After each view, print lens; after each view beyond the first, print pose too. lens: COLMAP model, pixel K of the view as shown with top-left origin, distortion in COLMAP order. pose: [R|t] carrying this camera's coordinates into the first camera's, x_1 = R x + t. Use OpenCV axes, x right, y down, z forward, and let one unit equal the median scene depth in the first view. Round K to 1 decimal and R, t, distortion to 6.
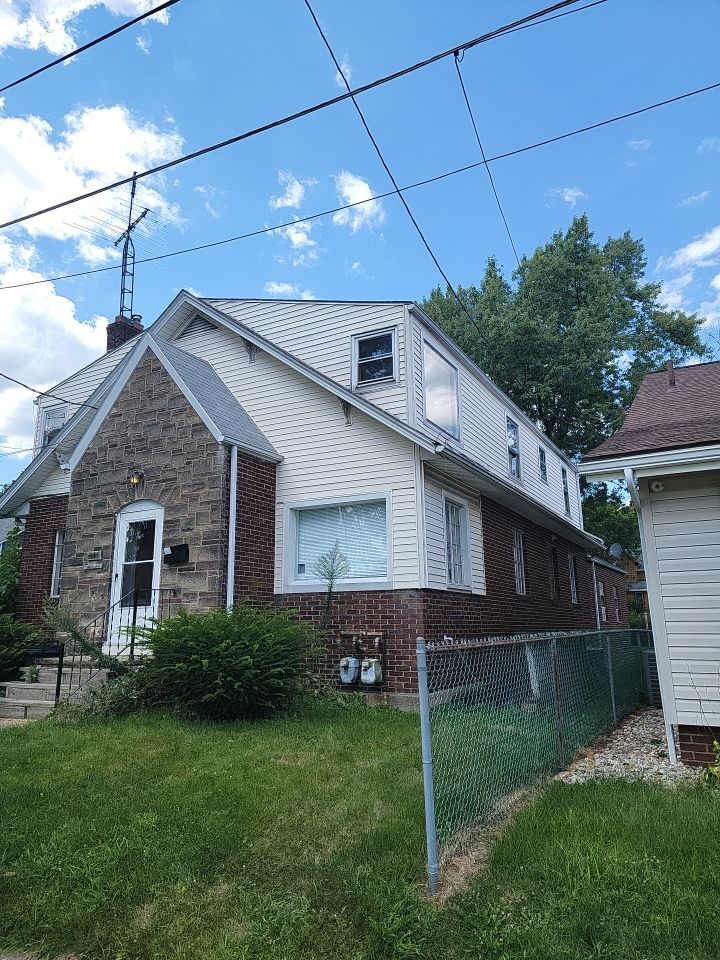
lens RADIAL K [[680.3, 0, 360.0], [0, 680.3, 480.0], [0, 0, 1]] dist [0.040226, -0.055193]
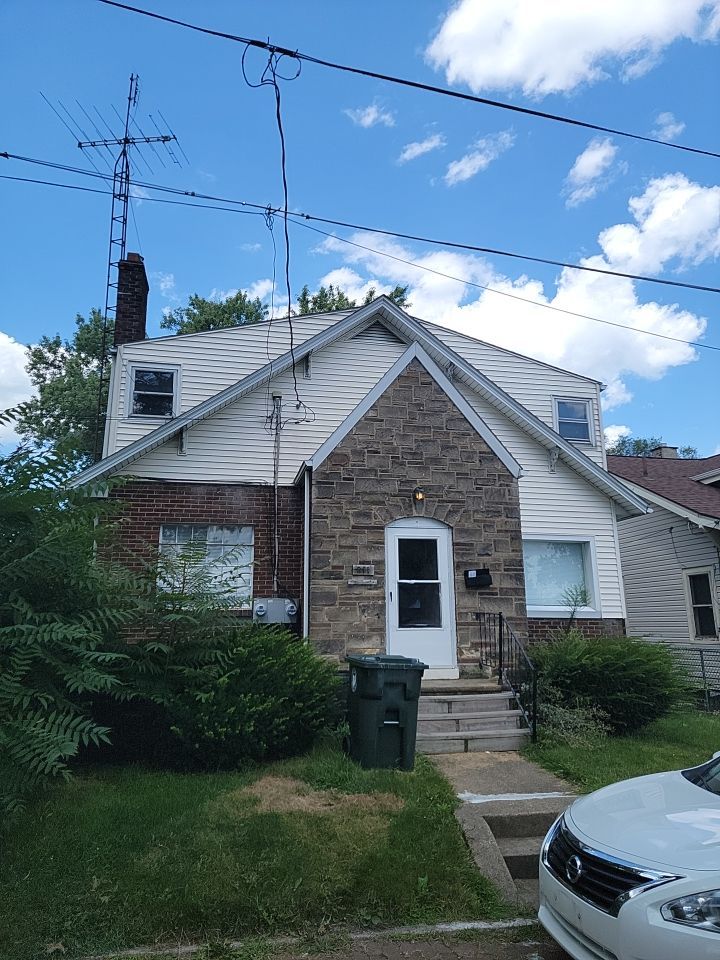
lens RADIAL K [[680.3, 0, 360.0], [0, 680.3, 480.0], [0, 0, 1]] dist [0.040226, -0.055193]
pose [[0.751633, 0.143558, 0.643770, -1.012606], [-0.147426, 0.987899, -0.048170, 0.036458], [-0.642895, -0.058702, 0.763702, 0.320065]]
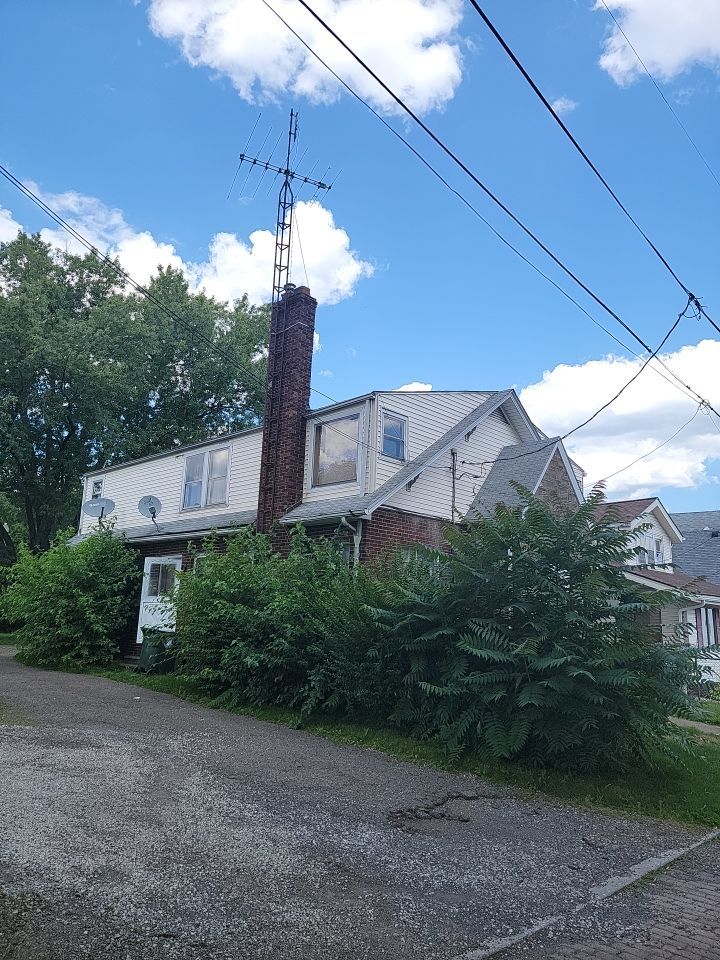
lens RADIAL K [[680.3, 0, 360.0], [0, 680.3, 480.0], [0, 0, 1]] dist [0.040226, -0.055193]
pose [[0.254178, 0.208175, 0.944488, -1.805269], [-0.251979, 0.957088, -0.143140, 0.177898], [-0.933756, -0.201608, 0.295726, 0.998171]]
